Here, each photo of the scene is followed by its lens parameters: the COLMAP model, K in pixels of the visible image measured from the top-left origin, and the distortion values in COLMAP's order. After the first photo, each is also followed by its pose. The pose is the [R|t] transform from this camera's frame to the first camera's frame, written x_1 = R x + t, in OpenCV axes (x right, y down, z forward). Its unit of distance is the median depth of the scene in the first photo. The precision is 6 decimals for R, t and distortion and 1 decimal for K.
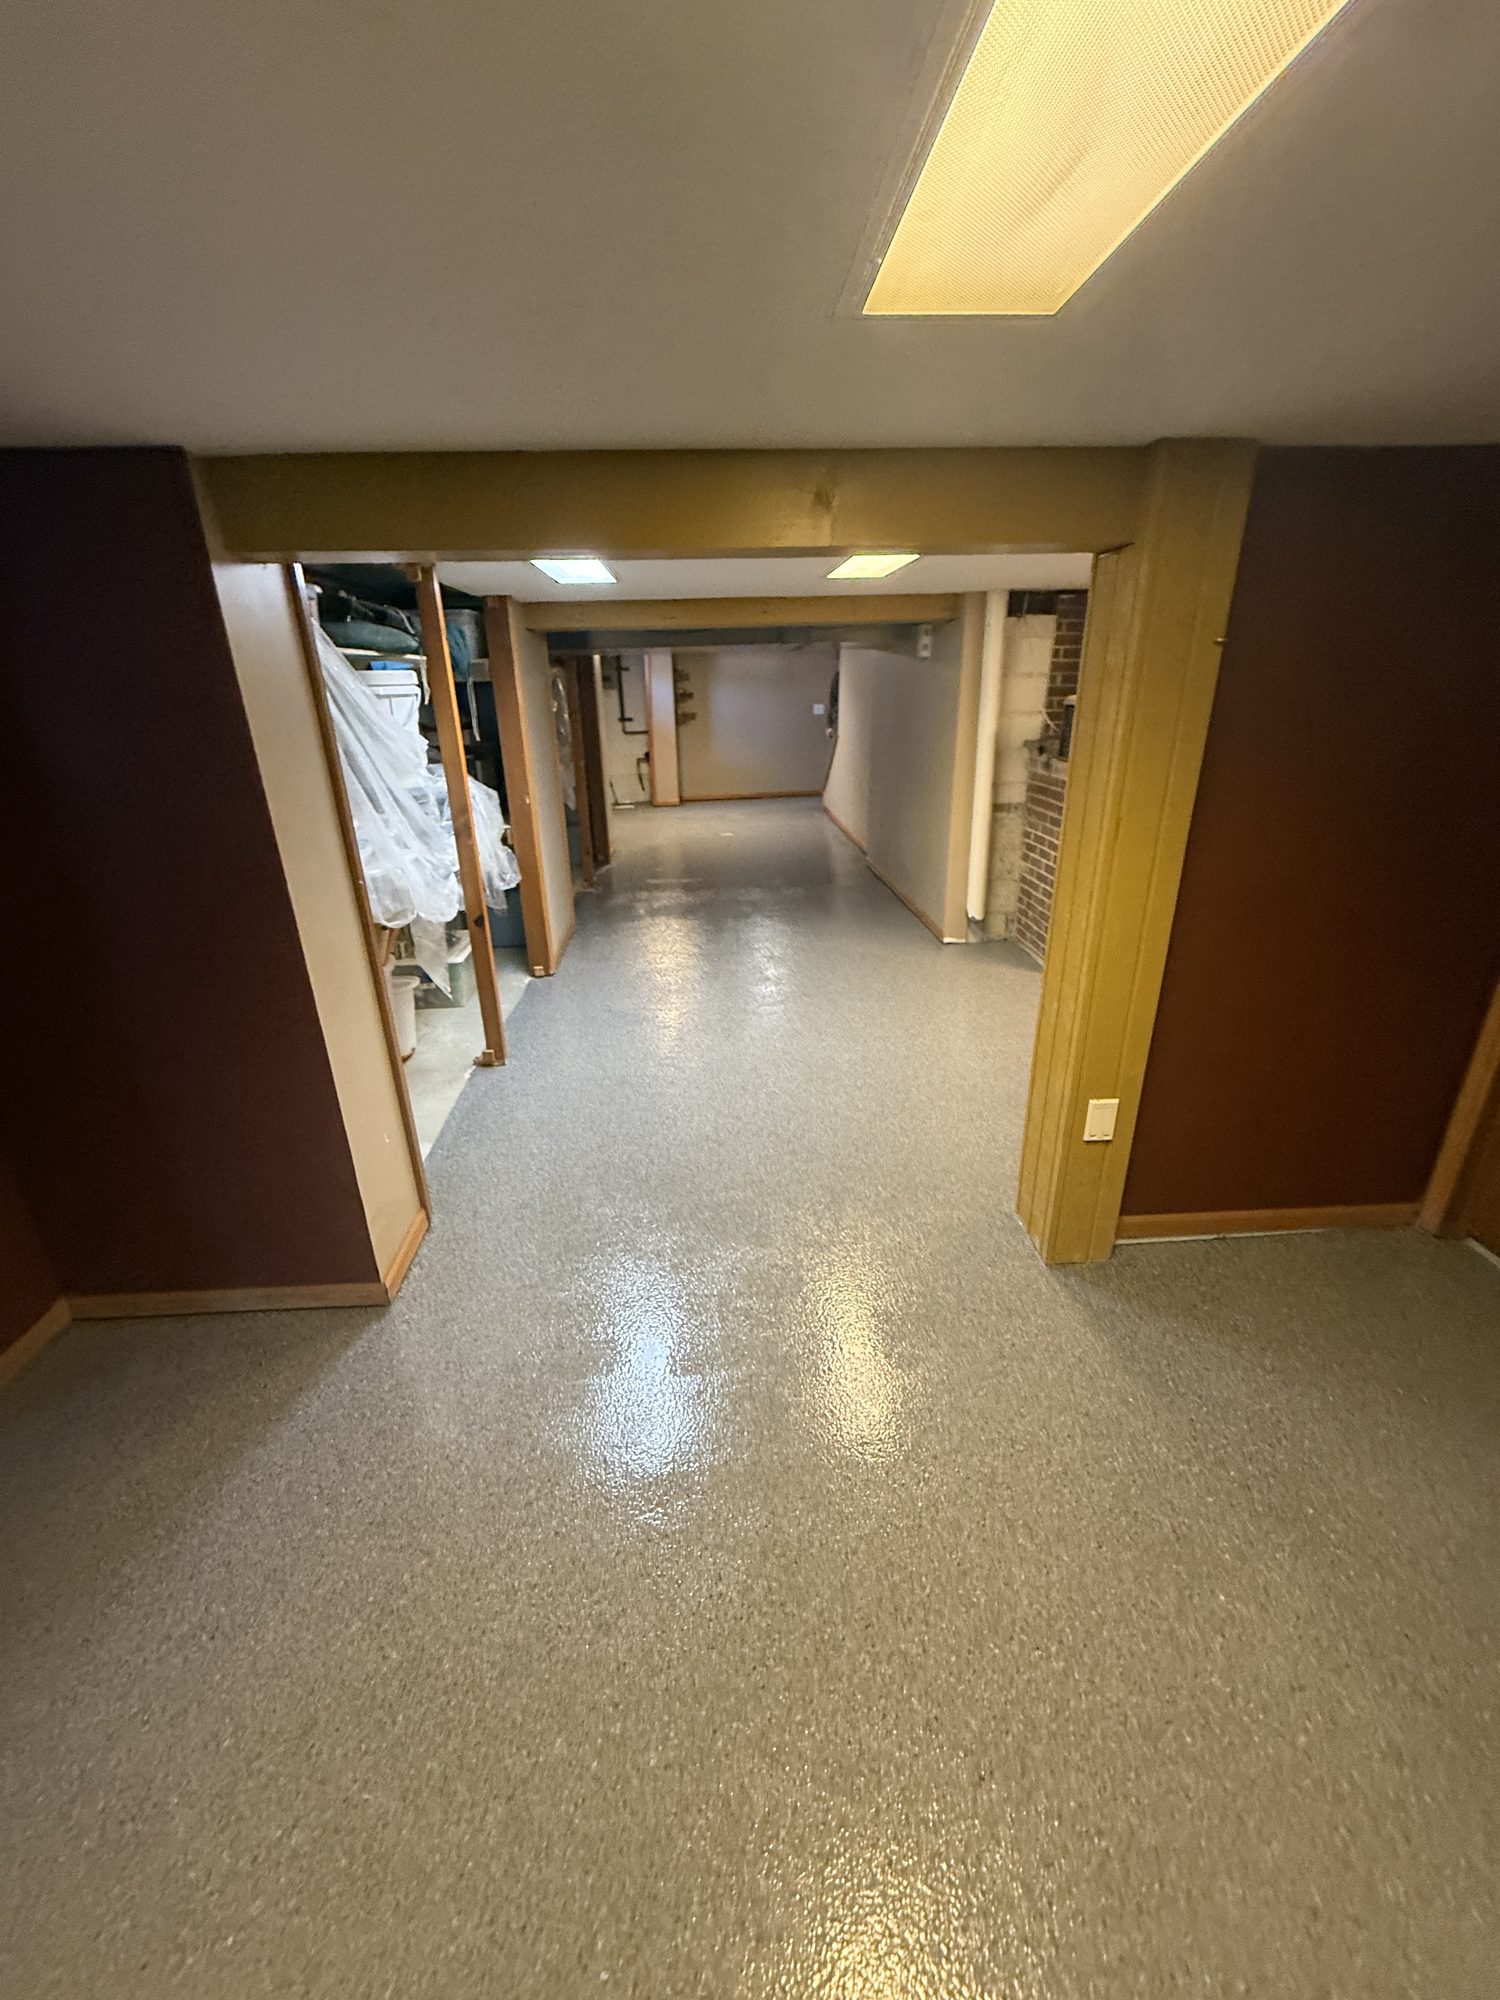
lens RADIAL K [[790.2, 0, 749.5], [0, 790.2, 993.2], [0, 0, 1]] dist [-0.003421, 0.000011]
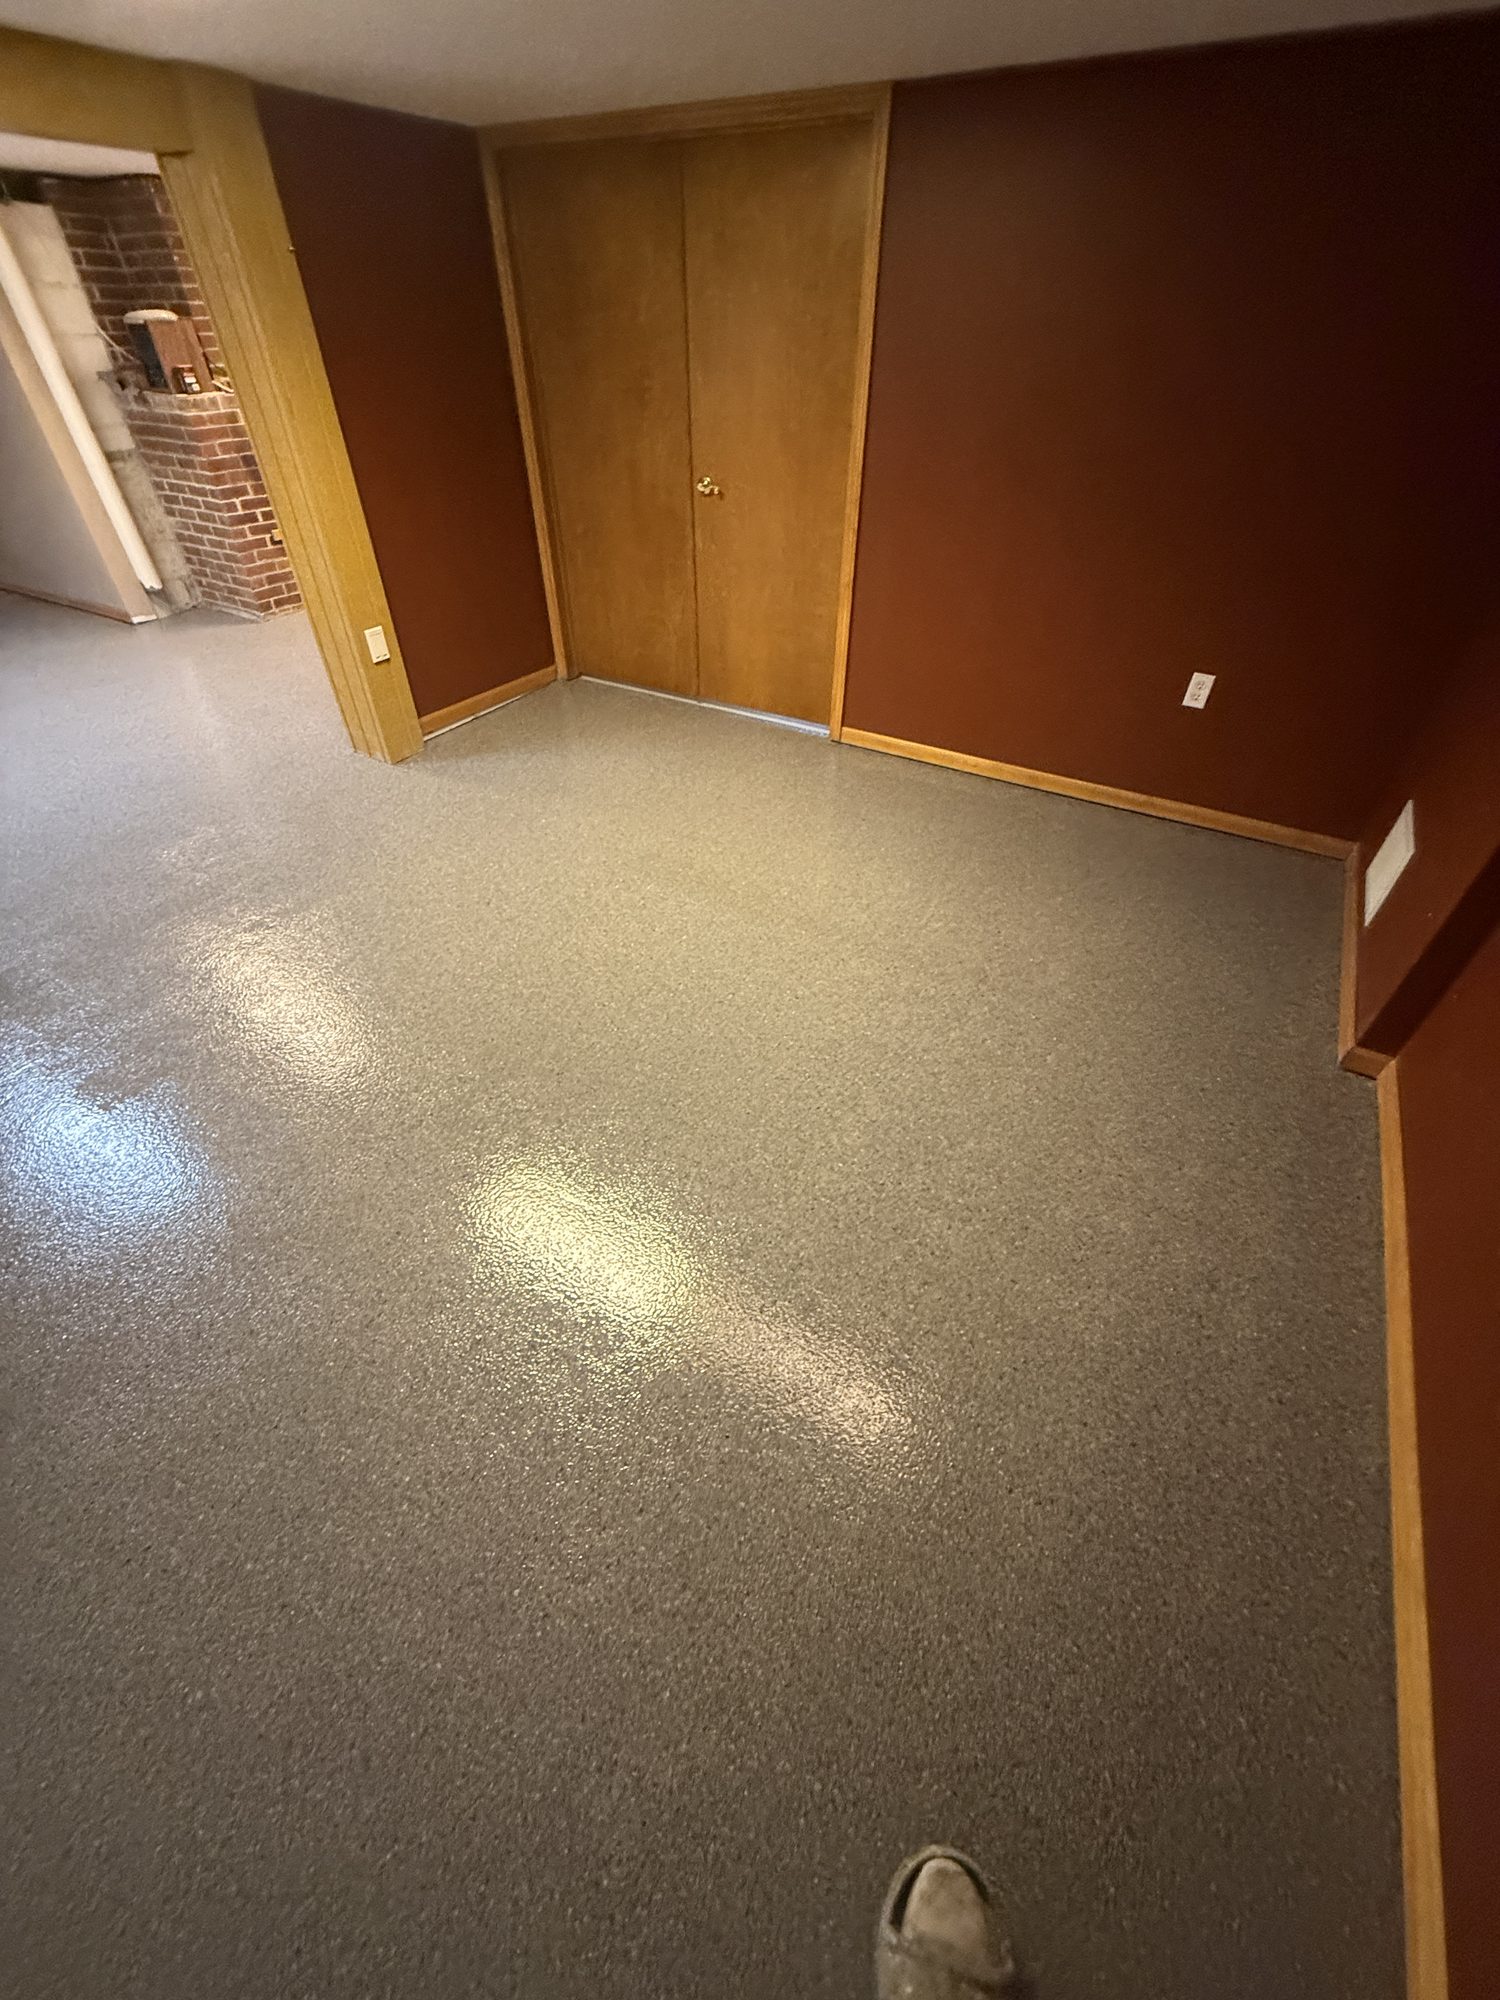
lens RADIAL K [[790.2, 0, 749.5], [0, 790.2, 993.2], [0, 0, 1]] dist [-0.003421, 0.000011]
pose [[0.550997, -0.522995, 0.650291, -0.218357], [0.284878, 0.850322, 0.442489, 0.116390], [-0.784377, -0.058556, 0.617515, -0.234170]]
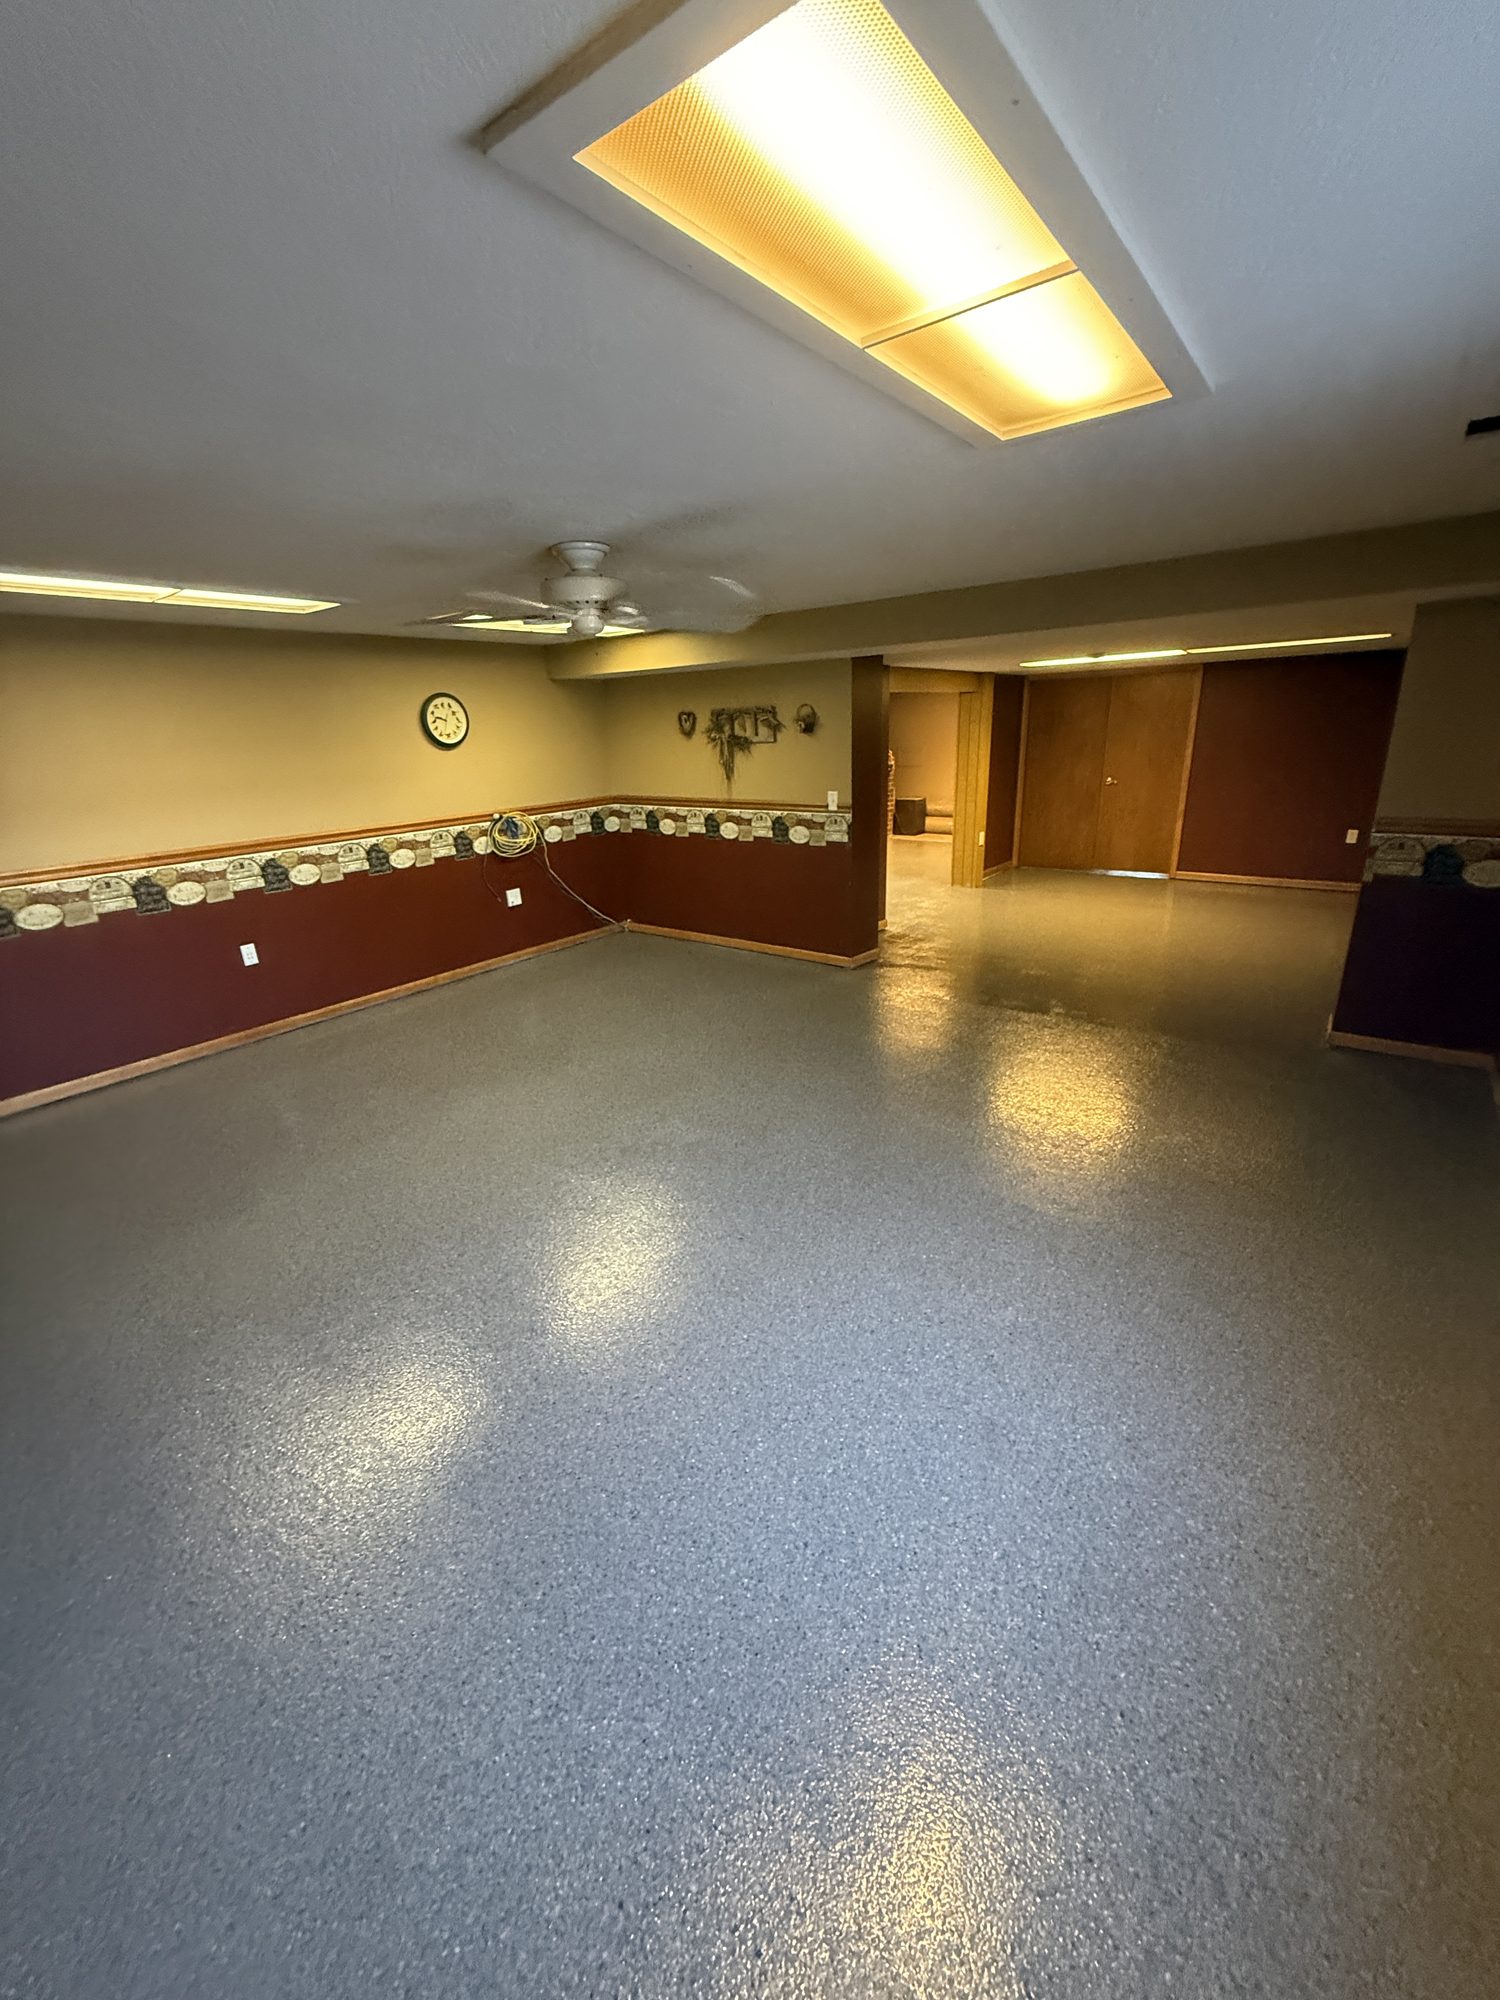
lens RADIAL K [[790.2, 0, 749.5], [0, 790.2, 993.2], [0, 0, 1]] dist [-0.003421, 0.000011]
pose [[0.652781, -0.241319, 0.718083, -1.376626], [0.299862, 0.952794, 0.047603, 0.153921], [-0.695673, 0.184251, 0.694328, -0.303871]]
